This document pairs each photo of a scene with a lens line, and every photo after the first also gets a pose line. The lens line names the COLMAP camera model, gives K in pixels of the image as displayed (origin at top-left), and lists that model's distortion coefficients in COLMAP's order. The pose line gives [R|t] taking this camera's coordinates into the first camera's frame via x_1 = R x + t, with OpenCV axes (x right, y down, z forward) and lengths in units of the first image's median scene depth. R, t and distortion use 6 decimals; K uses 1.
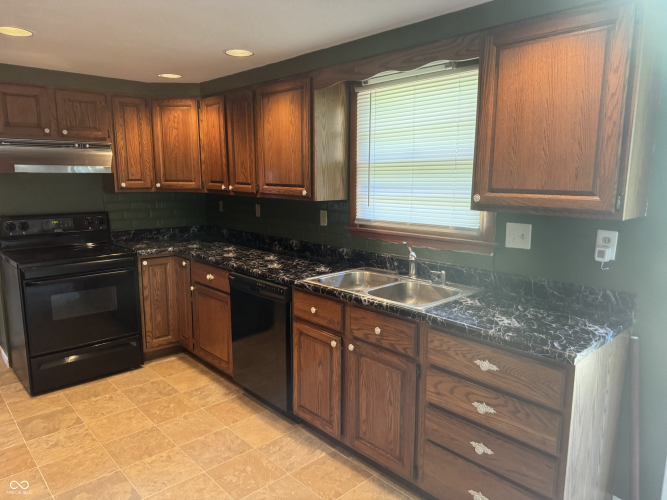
lens RADIAL K [[465.1, 0, 336.1], [0, 465.1, 252.9], [0, 0, 1]] dist [0.050534, -0.078974]
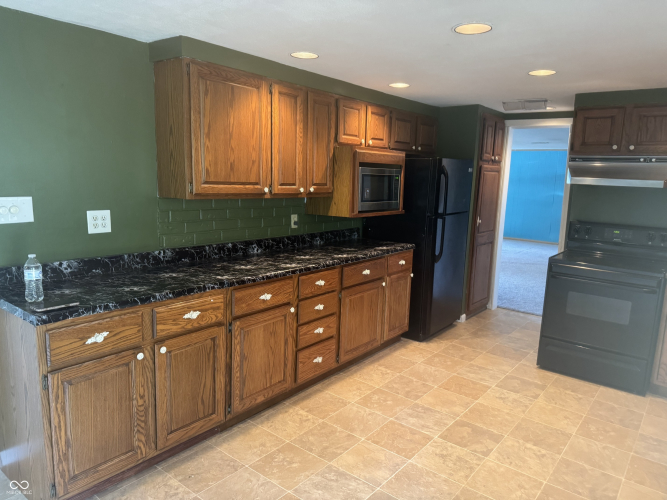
lens RADIAL K [[465.1, 0, 336.8], [0, 465.1, 247.4], [0, 0, 1]] dist [0.050534, -0.078974]
pose [[0.126168, 0.144122, -0.981484, 0.426512], [-0.202486, 0.972302, 0.116745, -0.030416], [0.971124, 0.184007, 0.151856, 0.255537]]
